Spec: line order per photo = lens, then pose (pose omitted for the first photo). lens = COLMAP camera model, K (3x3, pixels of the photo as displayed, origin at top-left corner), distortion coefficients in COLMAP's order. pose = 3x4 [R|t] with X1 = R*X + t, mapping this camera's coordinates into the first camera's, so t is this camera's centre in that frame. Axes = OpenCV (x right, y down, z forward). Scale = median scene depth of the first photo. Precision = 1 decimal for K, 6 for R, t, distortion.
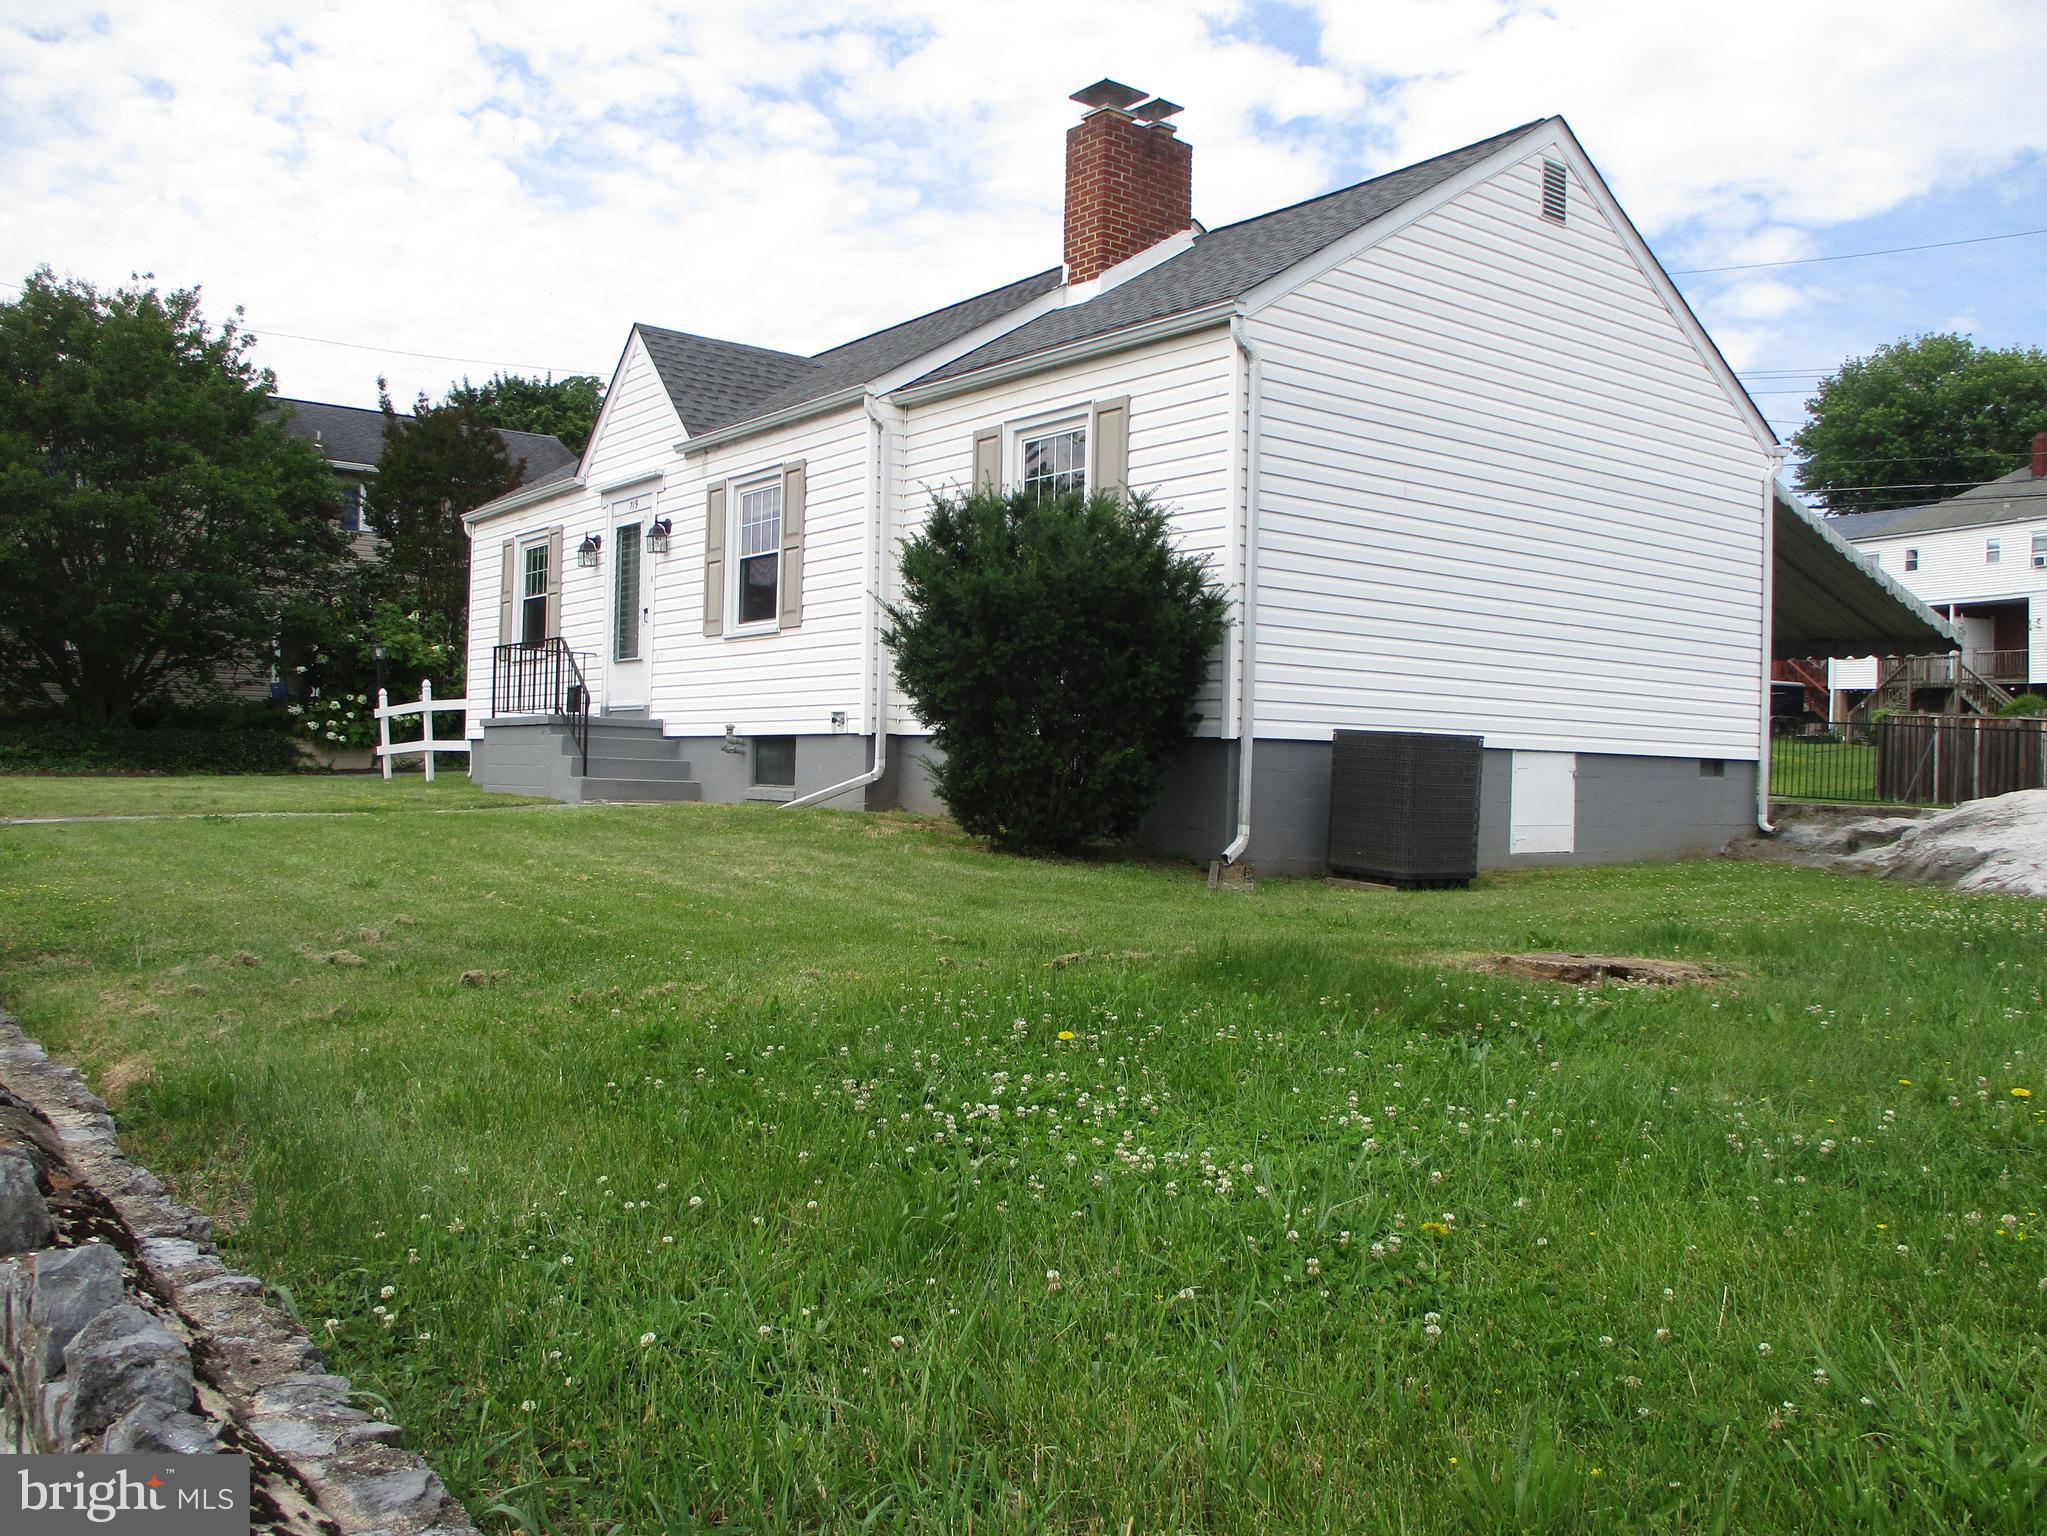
lens RADIAL K [[1647.1, 0, 1023.5], [0, 1647.1, 768.0], [0, 0, 1]] dist [-0.000717, 0.000712]
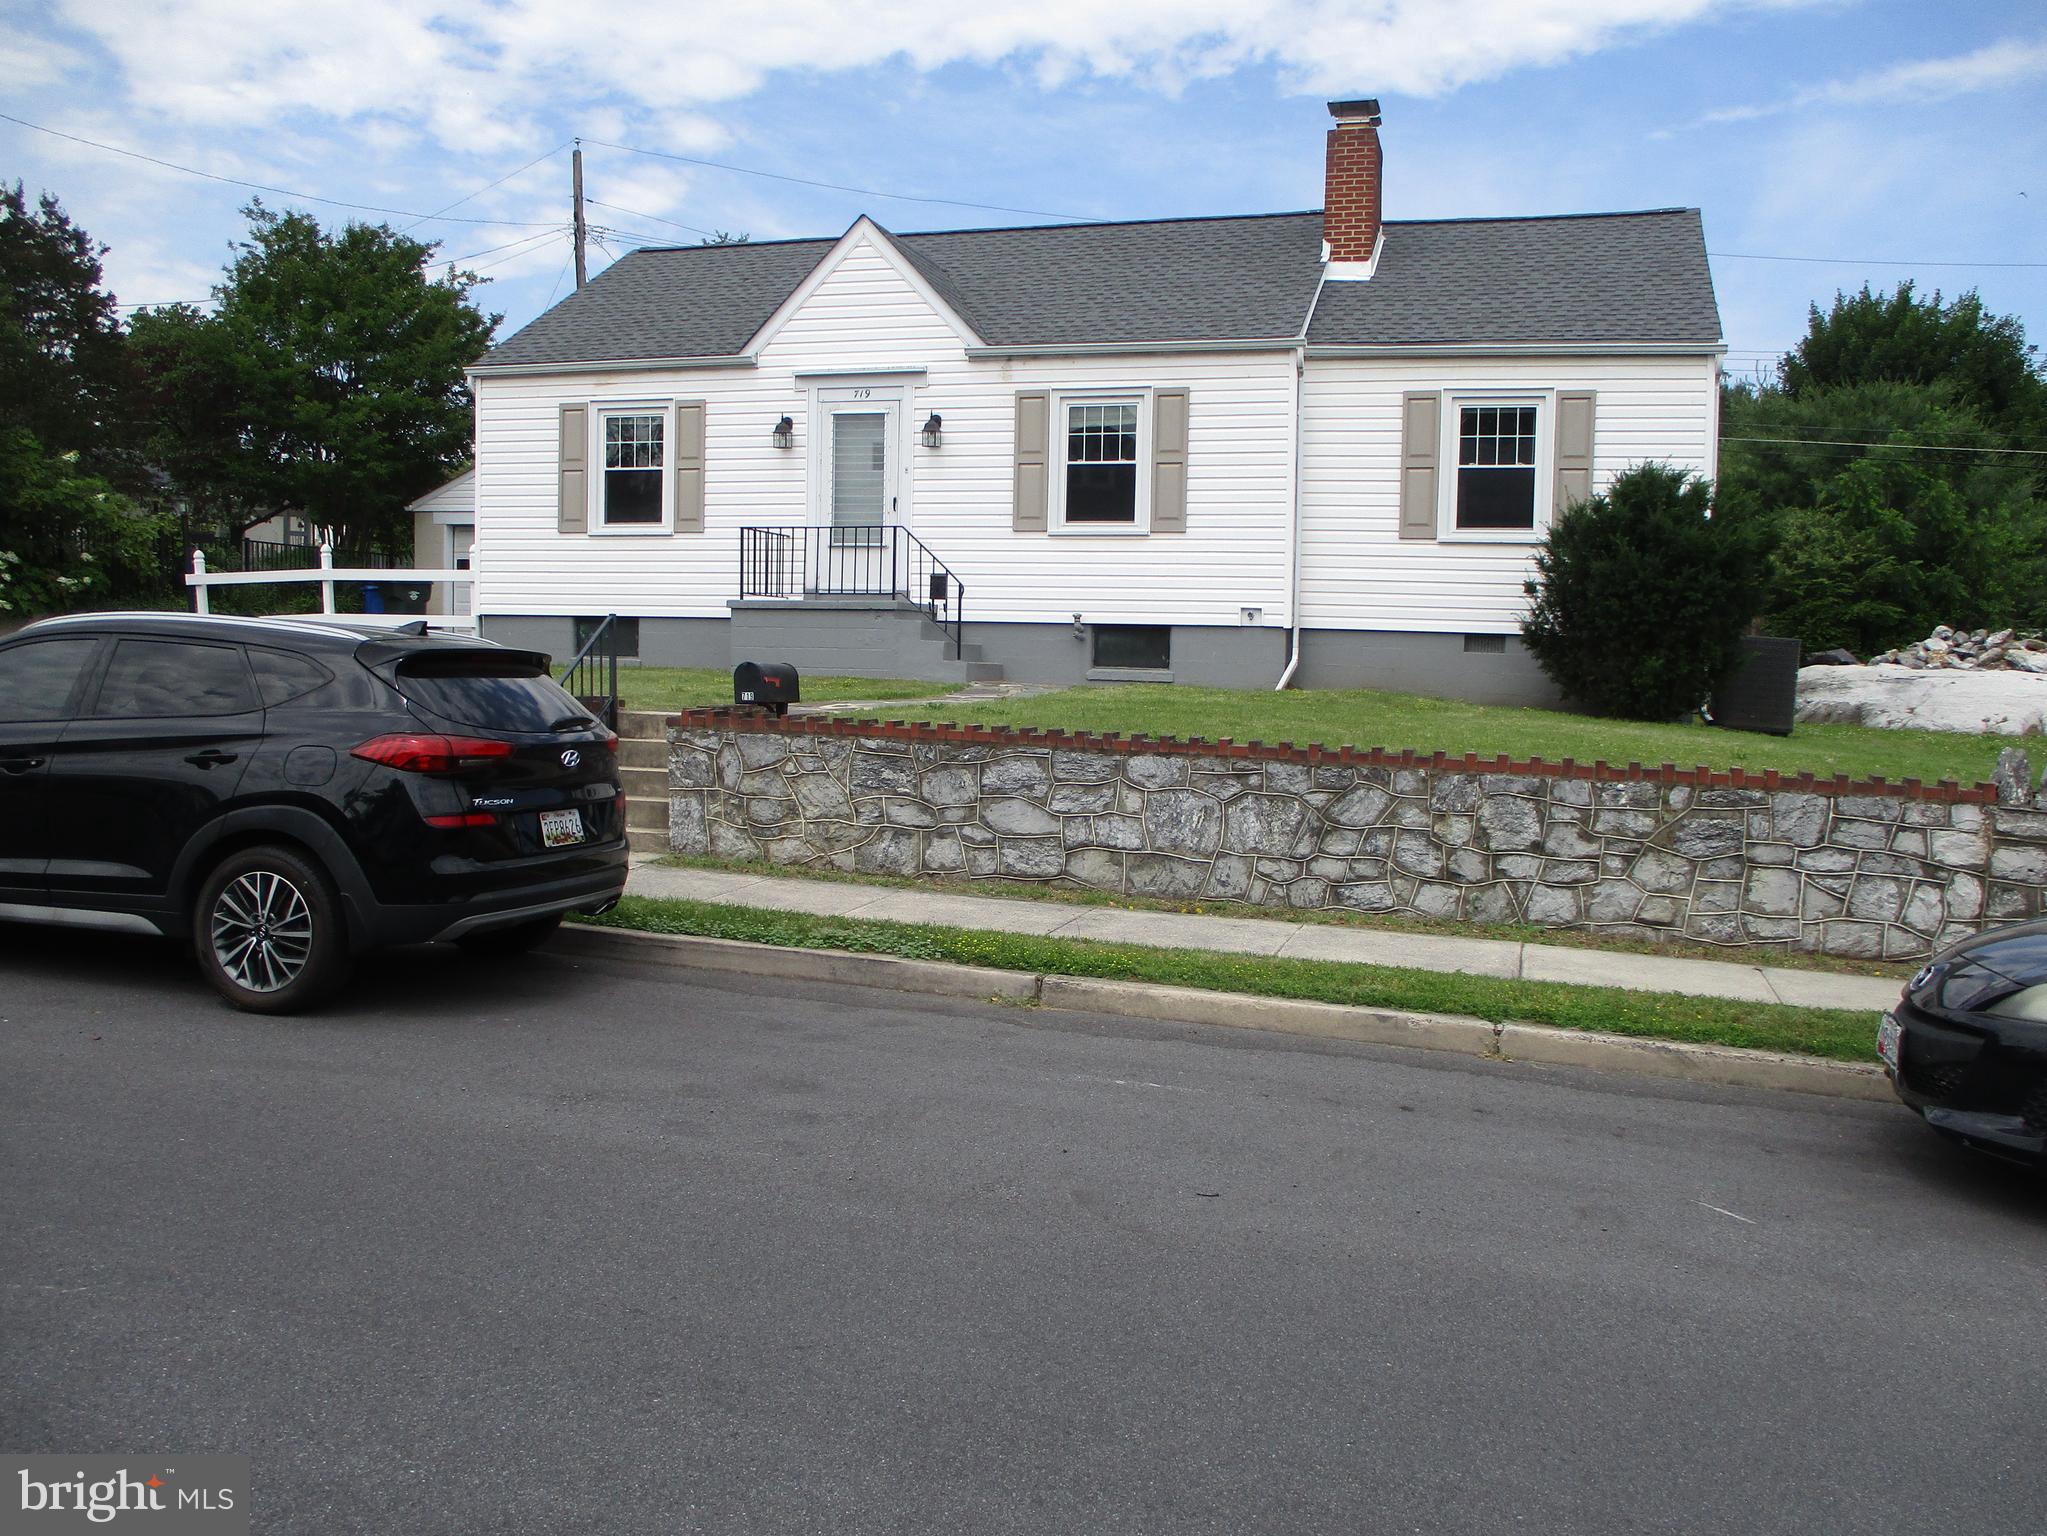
lens RADIAL K [[1738.4, 0, 1029.0], [0, 1738.4, 744.0], [0, 0, 1]] dist [-0.024581, 0.001231]
pose [[0.820876, -0.030409, 0.570297, -0.866148], [-0.007118, 0.997959, 0.063458, -0.012253], [-0.571063, -0.056150, 0.818984, 0.042971]]
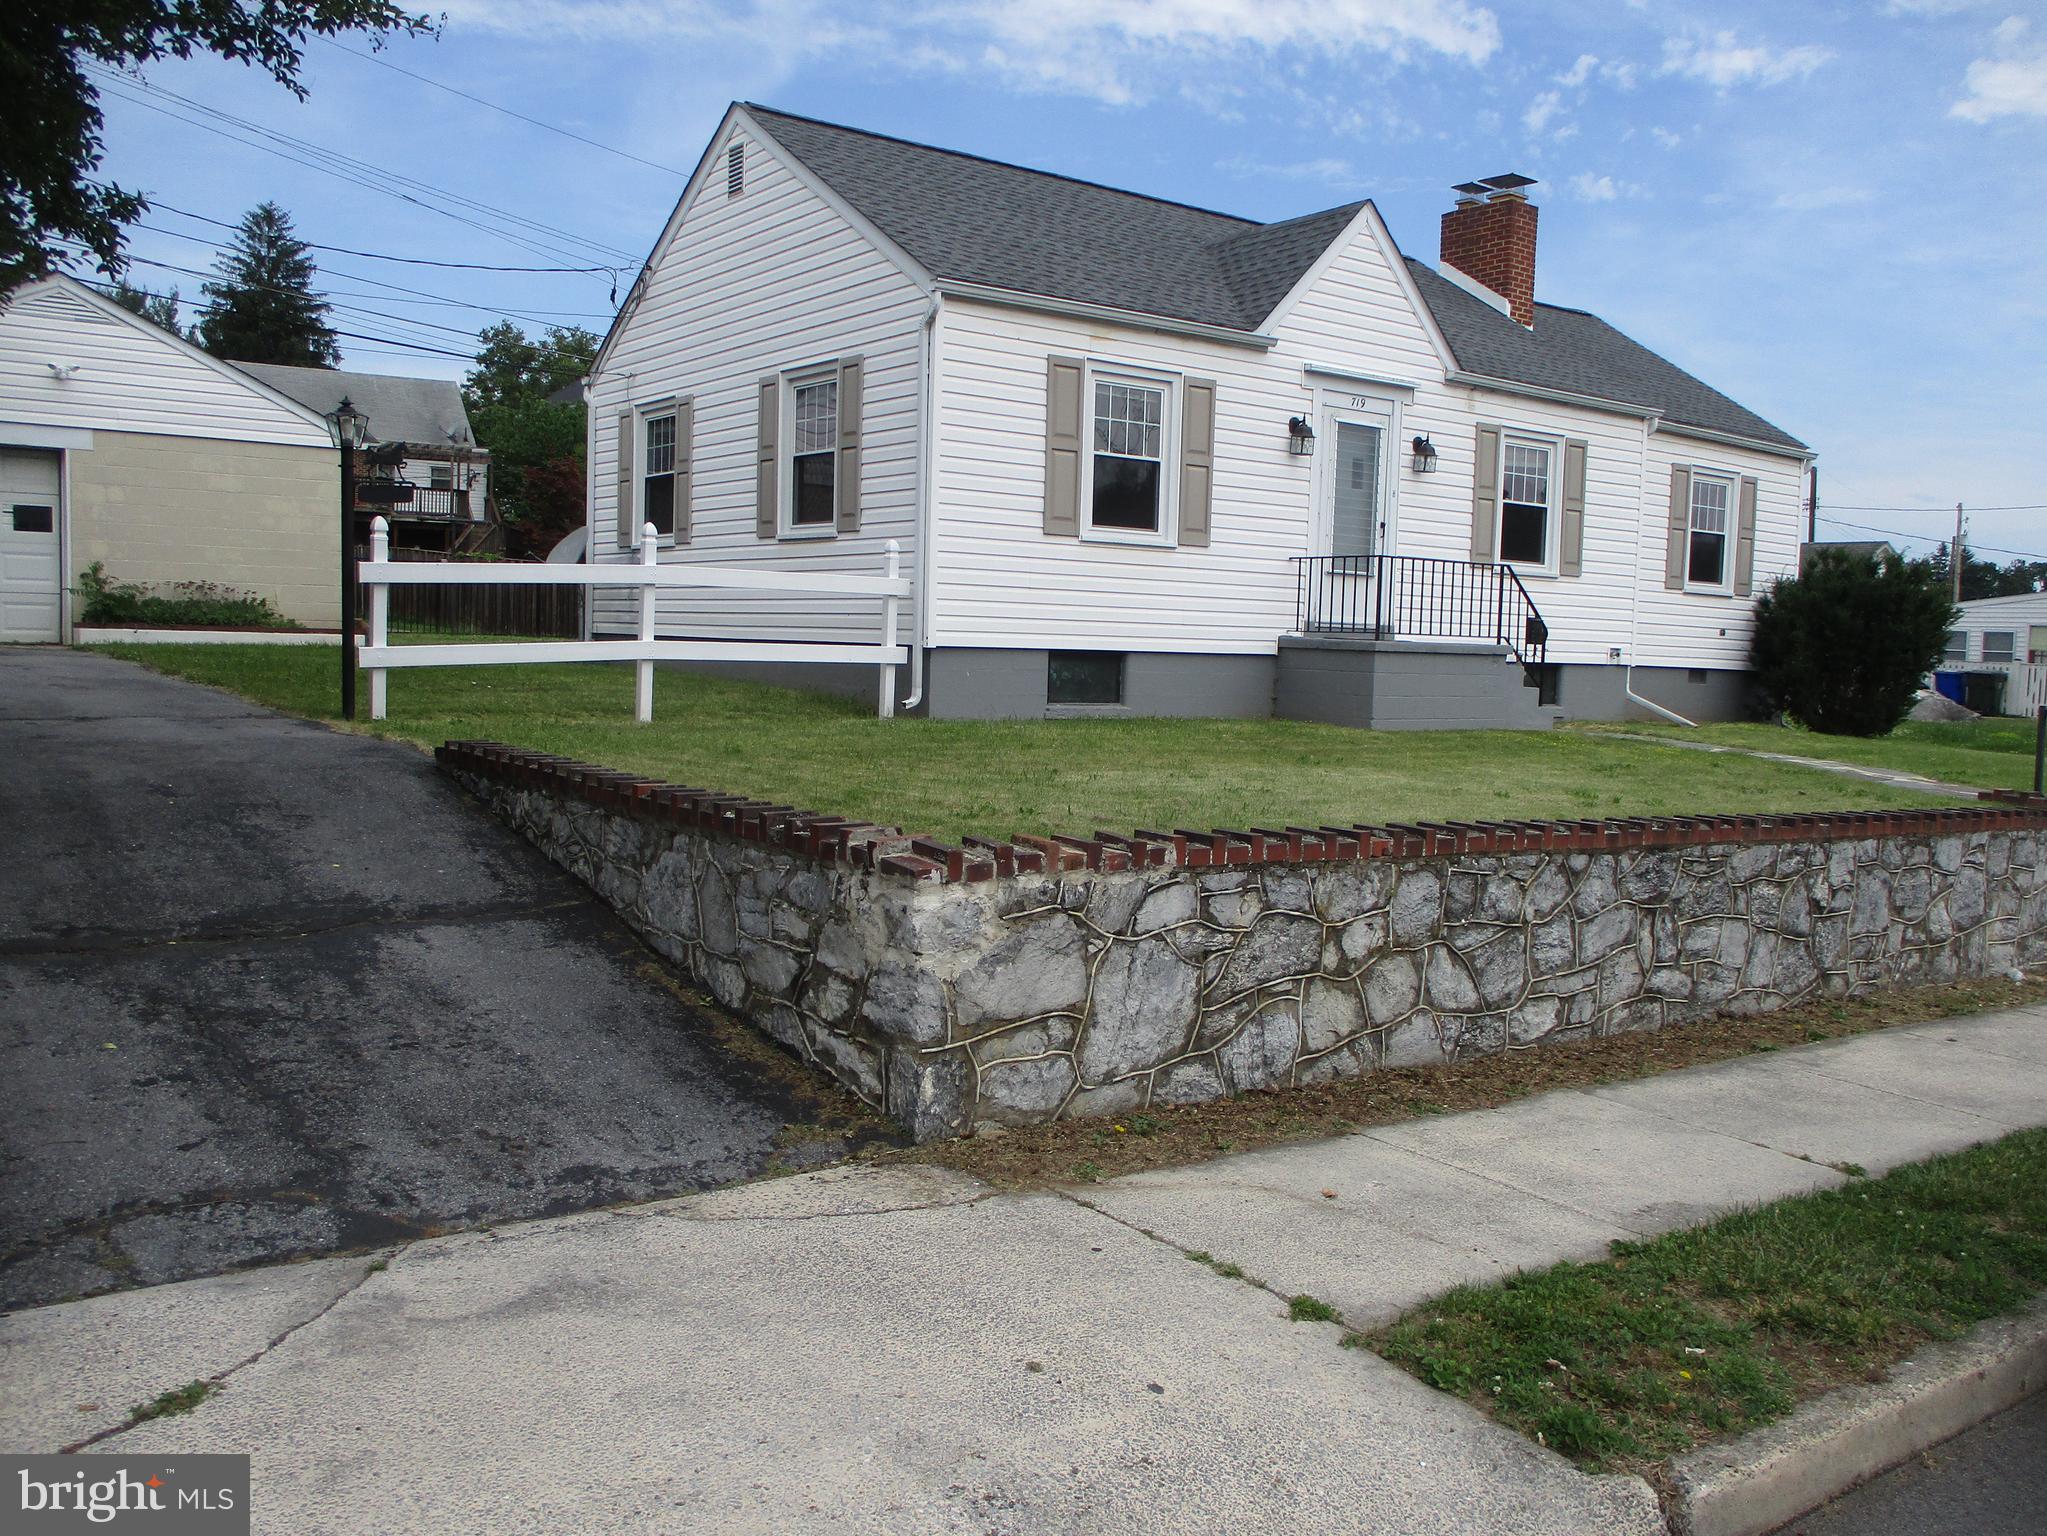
lens RADIAL K [[1699.8, 0, 1023.5], [0, 1699.8, 768.0], [0, 0, 1]] dist [-0.067825, 0.002583]
pose [[0.011935, -0.100215, 0.994894, -1.326350], [-0.032708, 0.994394, 0.100557, -0.051852], [-0.999394, -0.033741, 0.008590, 1.305902]]
